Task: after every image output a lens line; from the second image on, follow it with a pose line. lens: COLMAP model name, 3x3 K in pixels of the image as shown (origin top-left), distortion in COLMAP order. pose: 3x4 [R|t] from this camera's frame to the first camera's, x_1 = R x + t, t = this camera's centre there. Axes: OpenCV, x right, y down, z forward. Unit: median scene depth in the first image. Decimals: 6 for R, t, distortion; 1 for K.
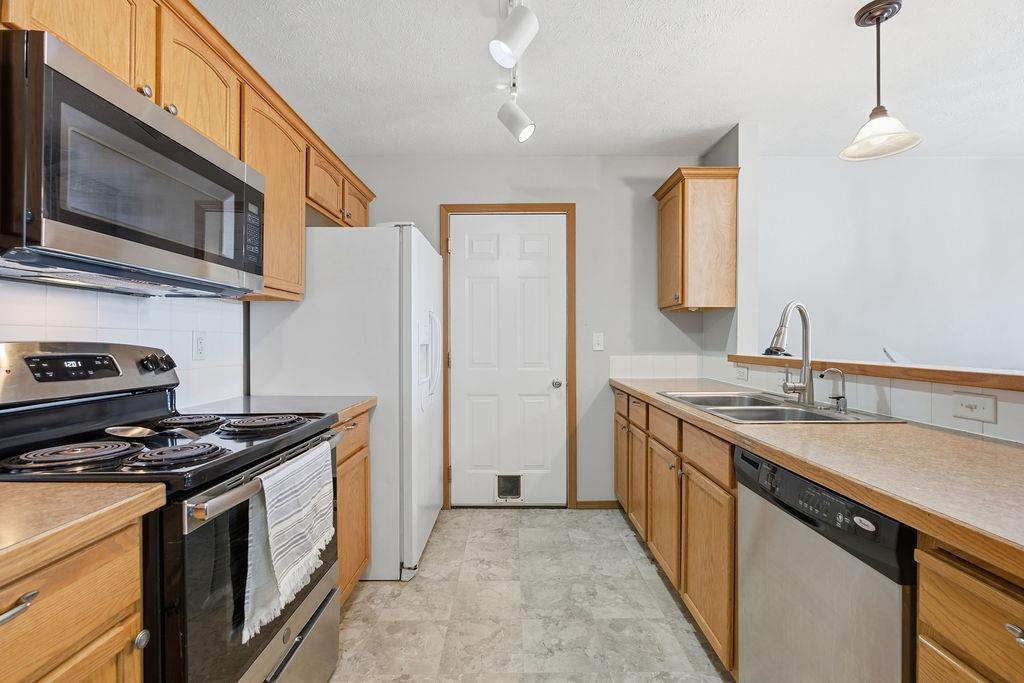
lens RADIAL K [[453.1, 0, 515.0], [0, 453.1, 341.8], [0, 0, 1]] dist [-0.000423, 0.001274]
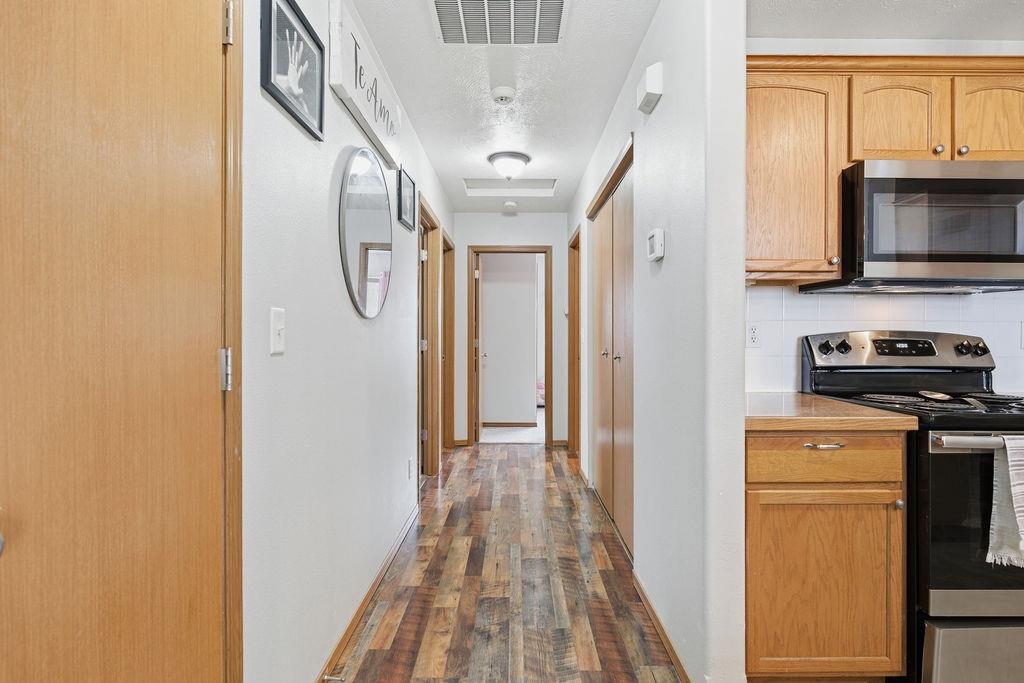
lens RADIAL K [[520.2, 0, 513.0], [0, 520.2, 339.6], [0, 0, 1]] dist [-0.004810, -0.001236]
pose [[0.020066, 0.002213, -0.999796, 0.771589], [-0.005027, 0.999985, 0.002112, 0.035135], [0.999786, 0.004984, 0.020077, -0.347250]]
